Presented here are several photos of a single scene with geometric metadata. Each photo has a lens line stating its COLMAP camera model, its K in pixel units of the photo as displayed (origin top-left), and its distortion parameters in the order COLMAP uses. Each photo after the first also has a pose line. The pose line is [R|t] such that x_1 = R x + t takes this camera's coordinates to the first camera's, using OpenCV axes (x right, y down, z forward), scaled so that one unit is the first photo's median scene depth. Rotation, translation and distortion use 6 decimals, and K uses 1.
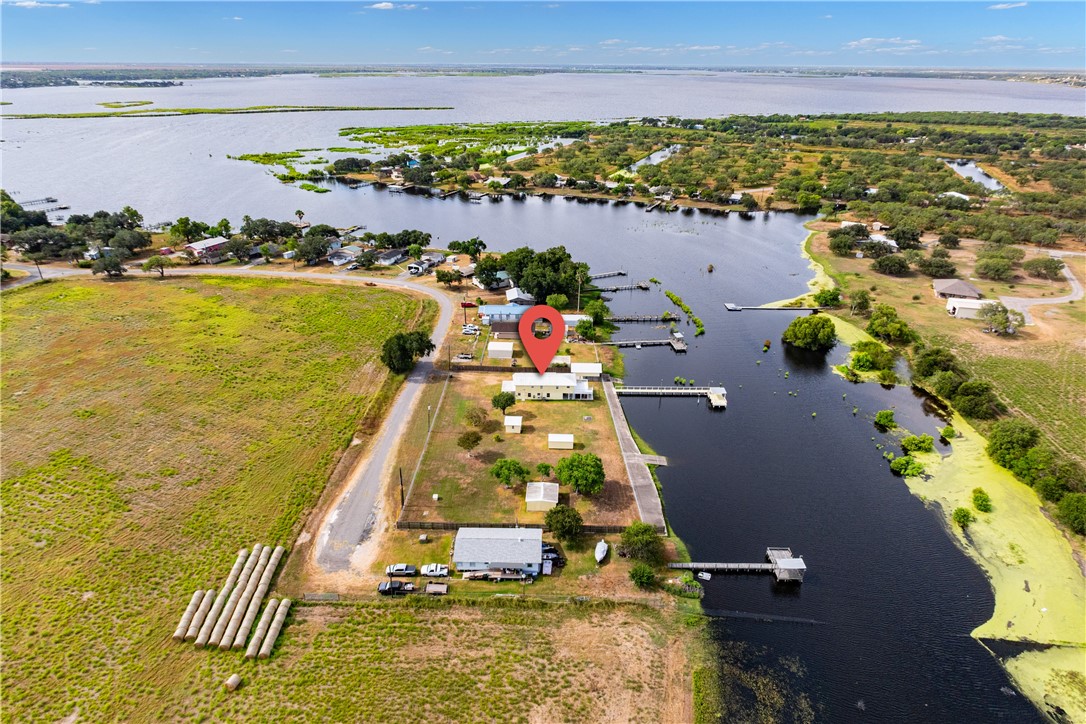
lens RADIAL K [[626.1, 0, 543.0], [0, 626.1, 362.0], [0, 0, 1]] dist [0.001538, -0.000987]
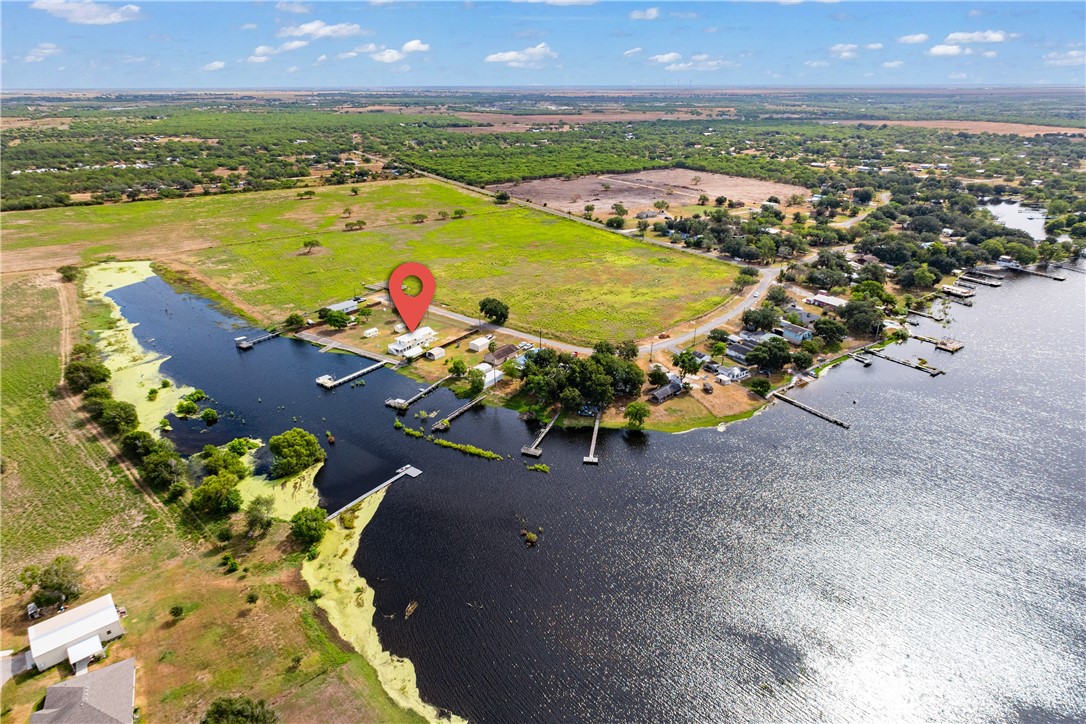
lens RADIAL K [[626.1, 0, 543.0], [0, 626.1, 362.0], [0, 0, 1]] dist [0.001538, -0.000987]
pose [[-0.579934, 0.325976, -0.746603, 0.664419], [-0.356413, 0.722573, 0.592333, -0.639365], [0.732562, 0.609613, -0.302862, 1.124186]]
